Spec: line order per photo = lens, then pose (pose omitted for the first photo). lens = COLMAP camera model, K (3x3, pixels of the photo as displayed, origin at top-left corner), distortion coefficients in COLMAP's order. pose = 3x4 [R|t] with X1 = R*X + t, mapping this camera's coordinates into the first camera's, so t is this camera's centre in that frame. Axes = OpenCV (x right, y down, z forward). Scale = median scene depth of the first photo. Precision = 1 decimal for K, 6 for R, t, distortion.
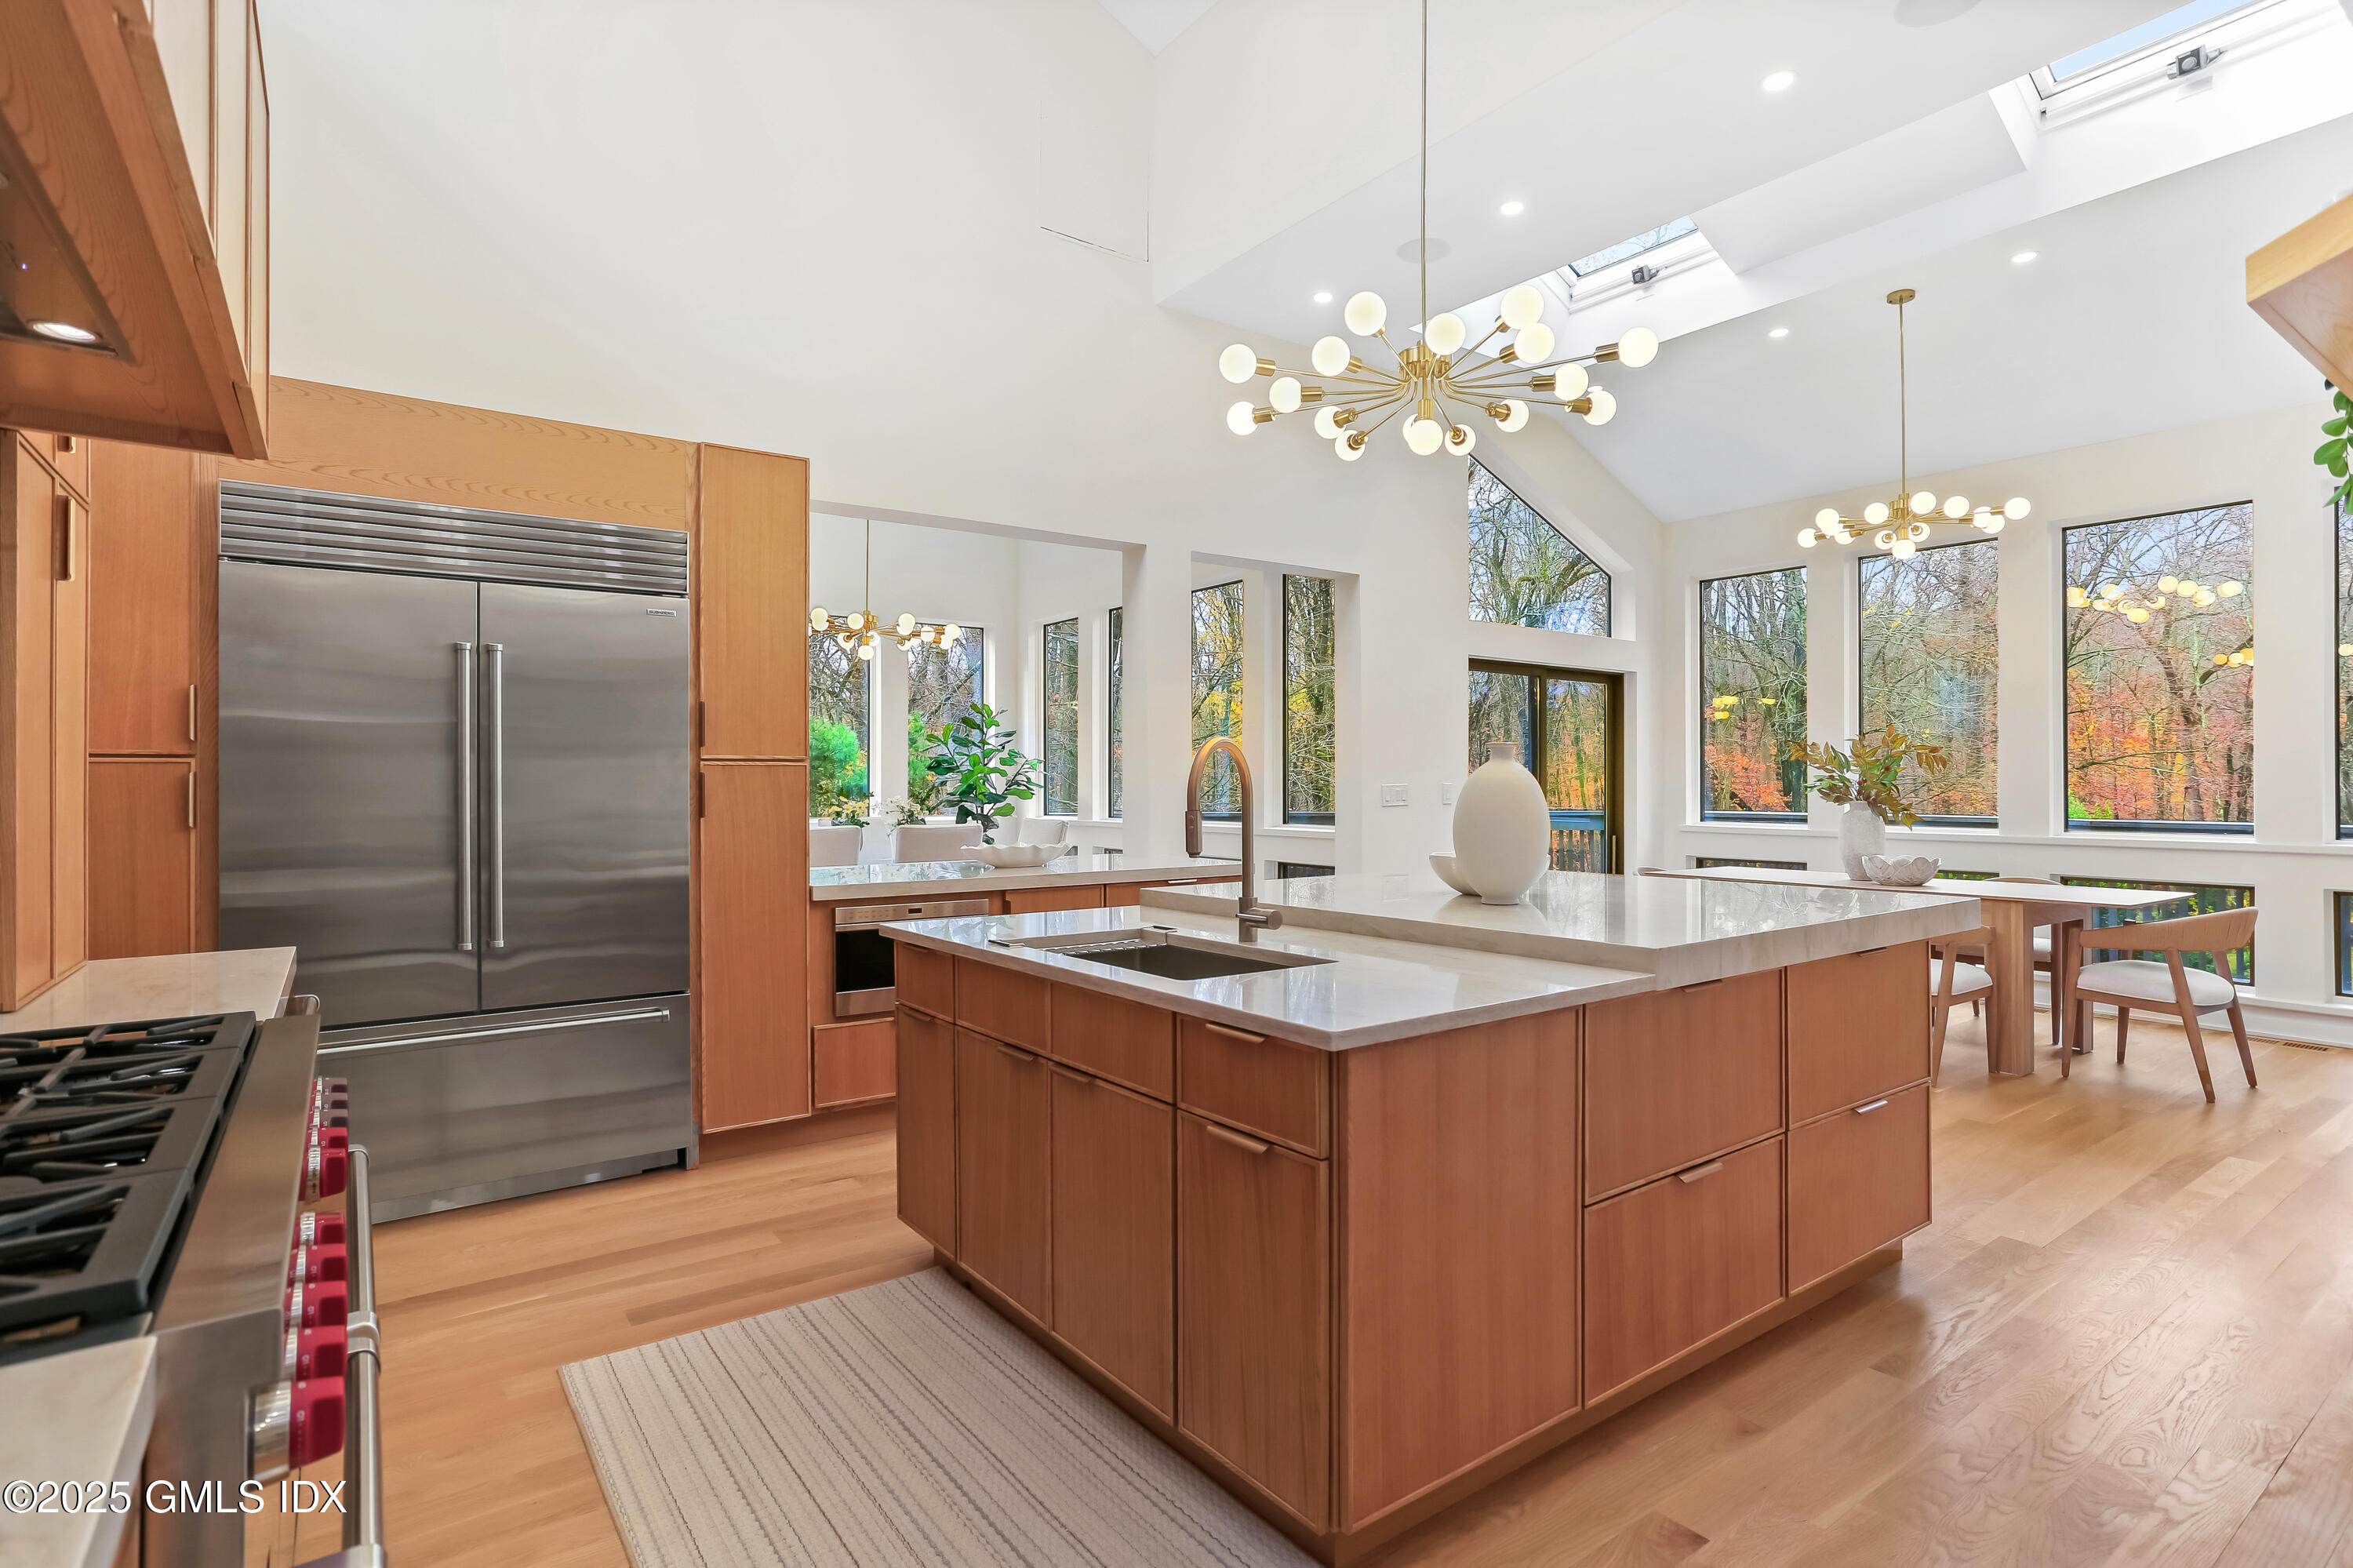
lens RADIAL K [[1135.4, 0, 1164.3], [0, 1135.4, 780.7], [0, 0, 1]] dist [-0.029964, 0.012235]
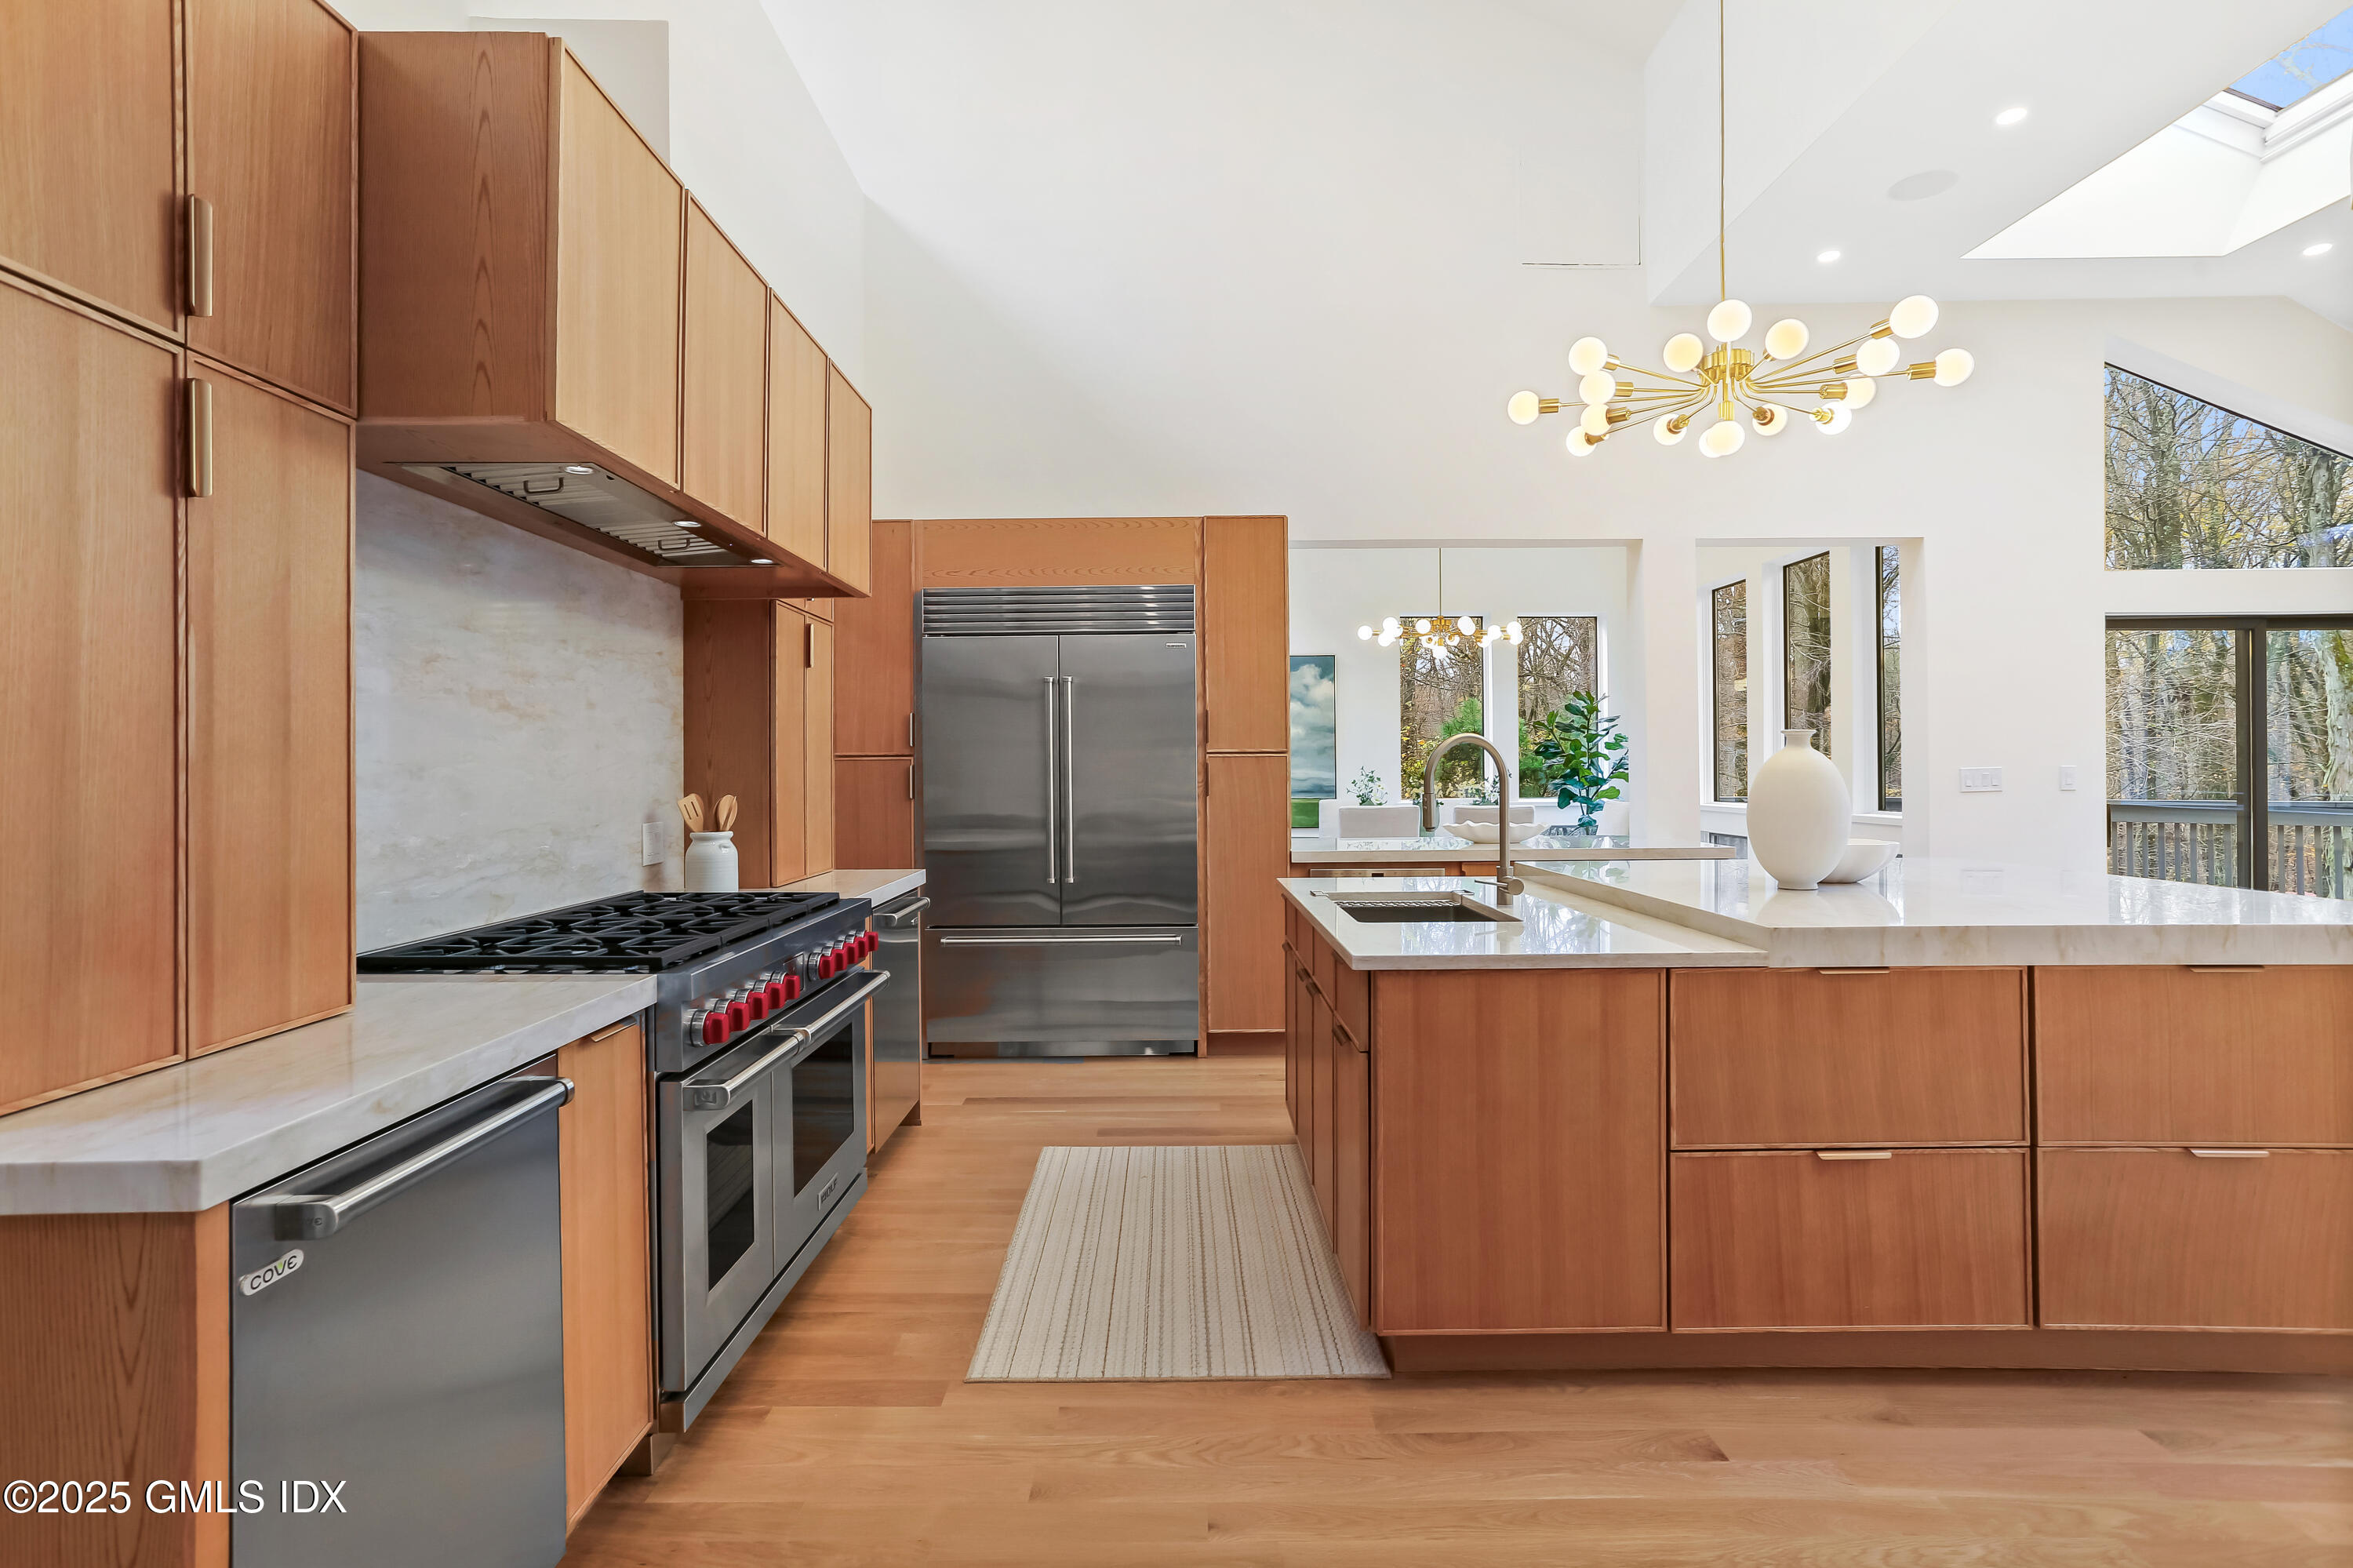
lens RADIAL K [[1135.4, 0, 1185.8], [0, 1135.4, 753.3], [0, 0, 1]] dist [-0.029964, 0.012235]
pose [[0.811695, -0.010588, -0.583986, 0.401564], [0.005513, 0.999930, -0.010466, -0.004579], [0.584056, 0.005275, 0.811696, -0.120225]]
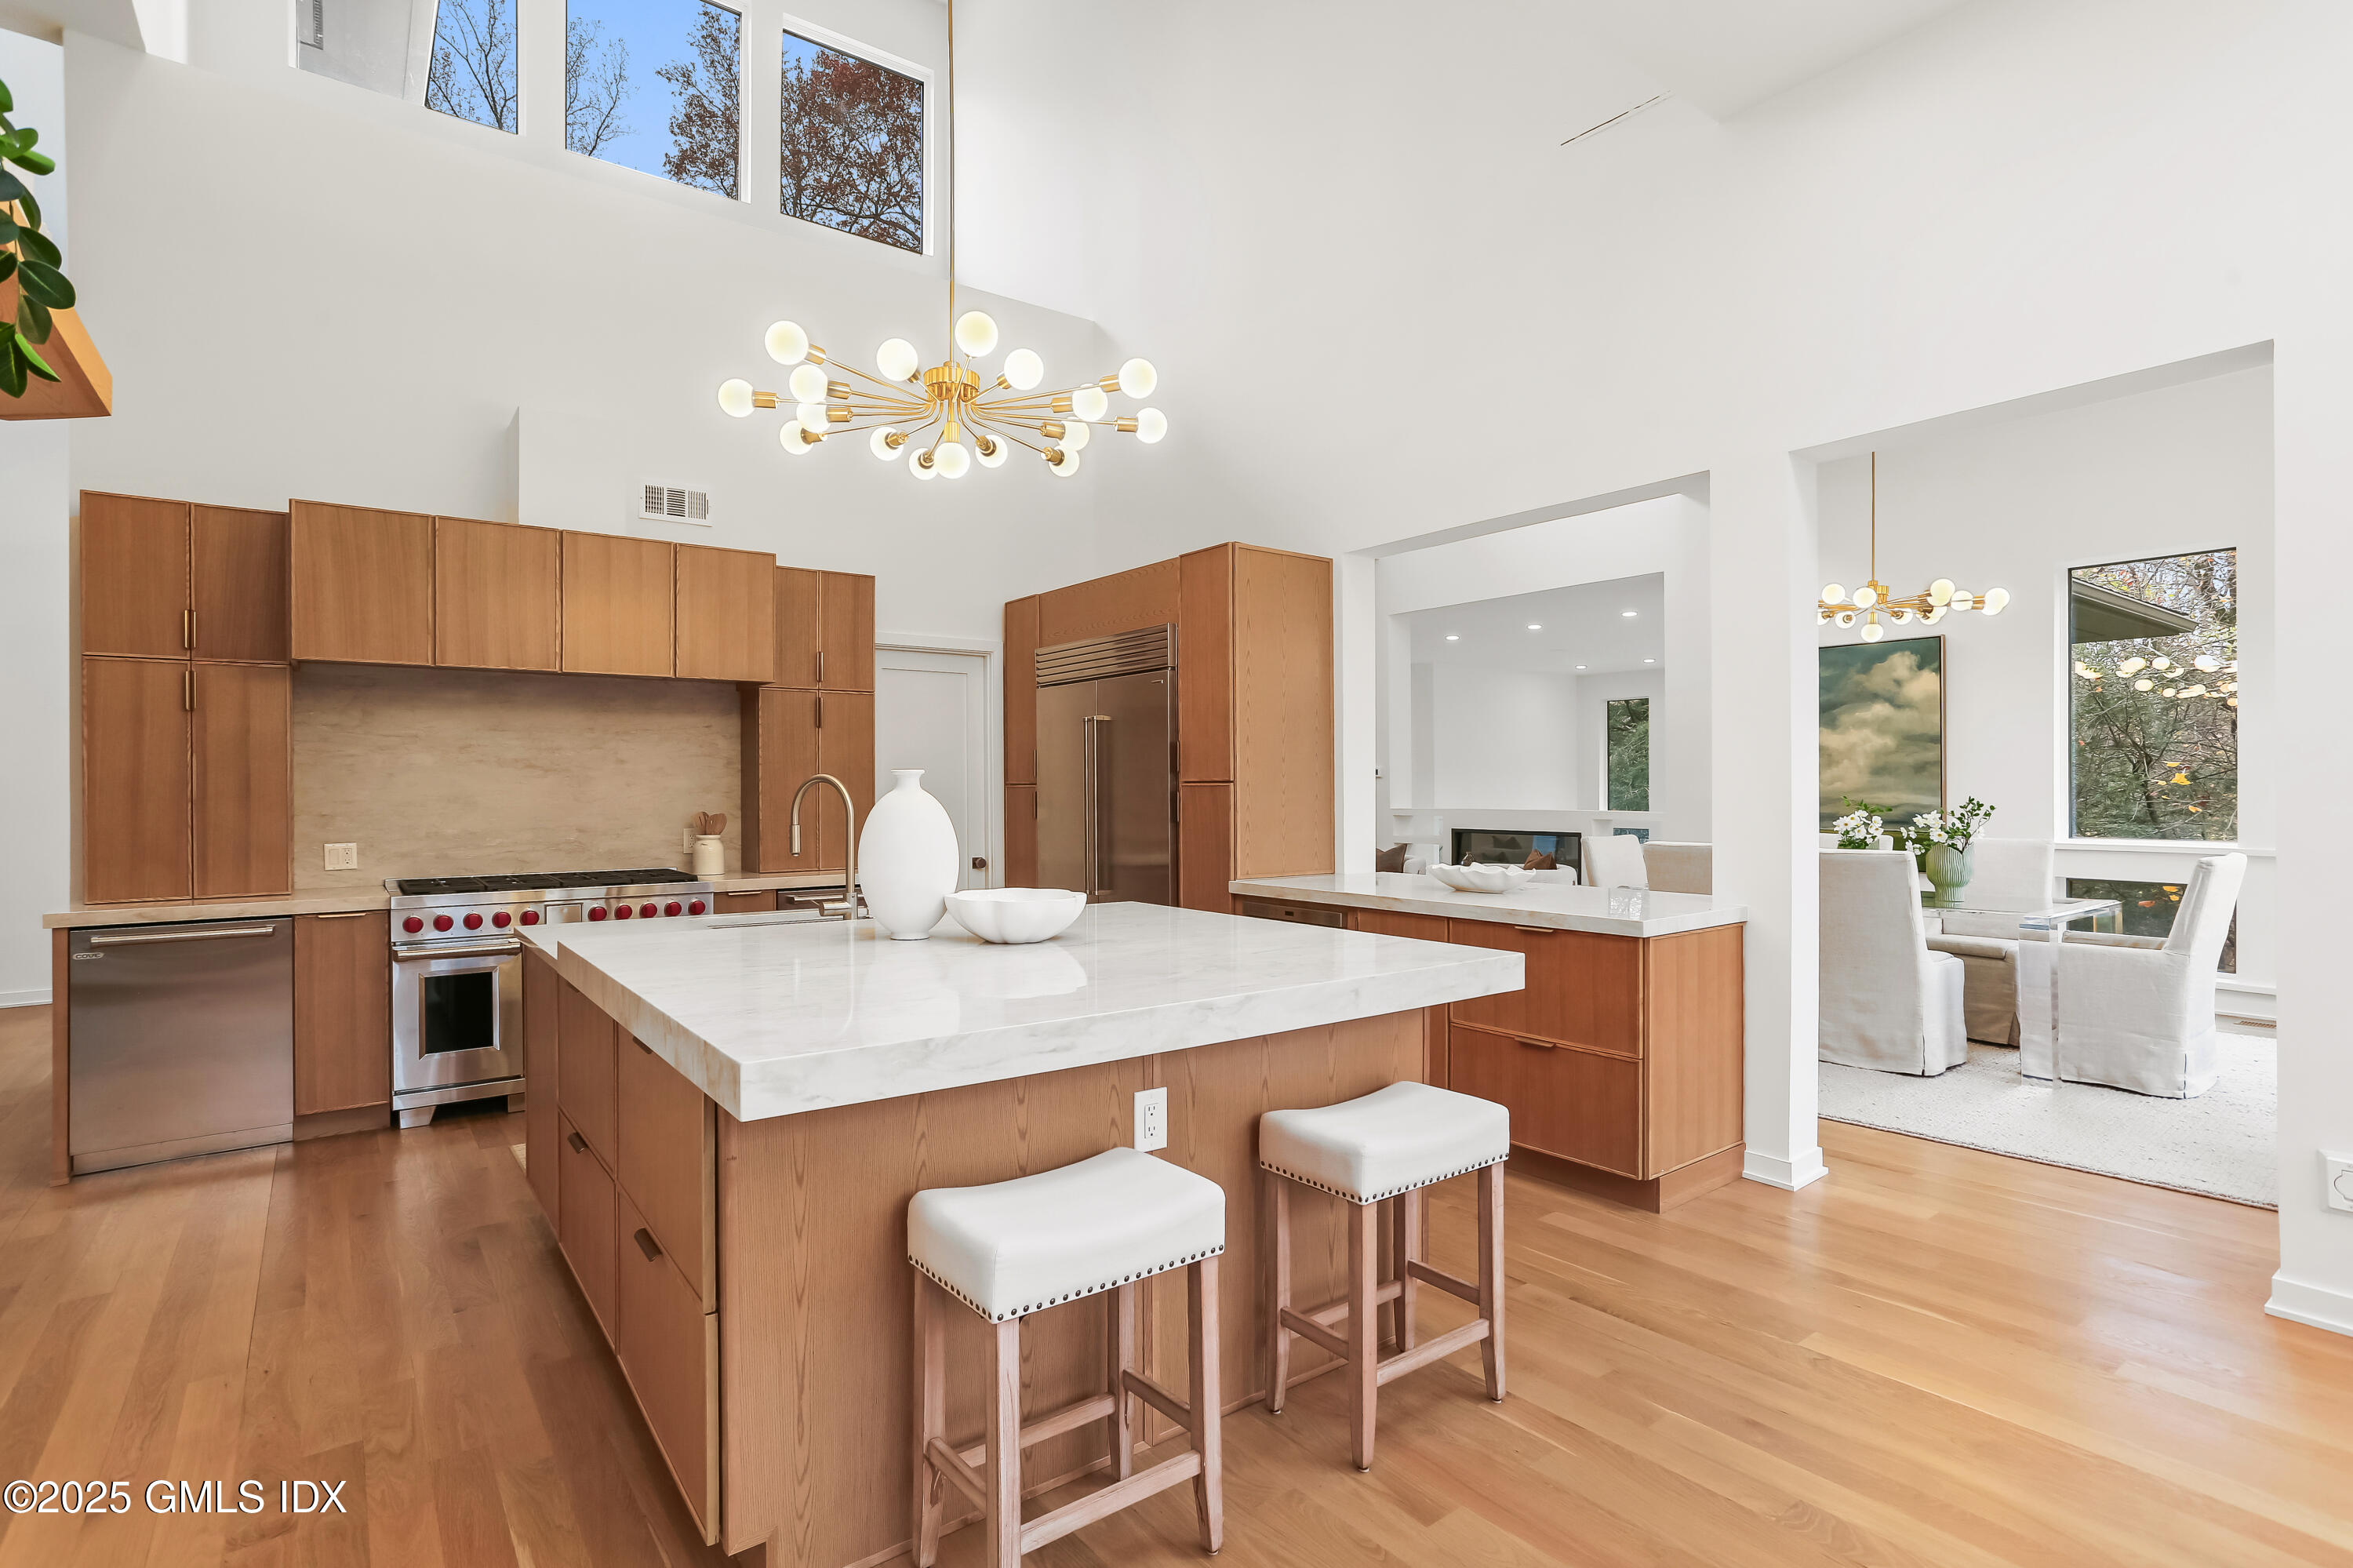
lens RADIAL K [[1135.4, 0, 1177.8], [0, 1135.4, 797.8], [0, 0, 1]] dist [-0.029964, 0.012235]
pose [[0.028520, 0.016017, -0.999465, 1.146095], [0.004797, 0.999858, 0.016160, -0.025231], [0.999582, -0.005256, 0.028439, 1.082767]]
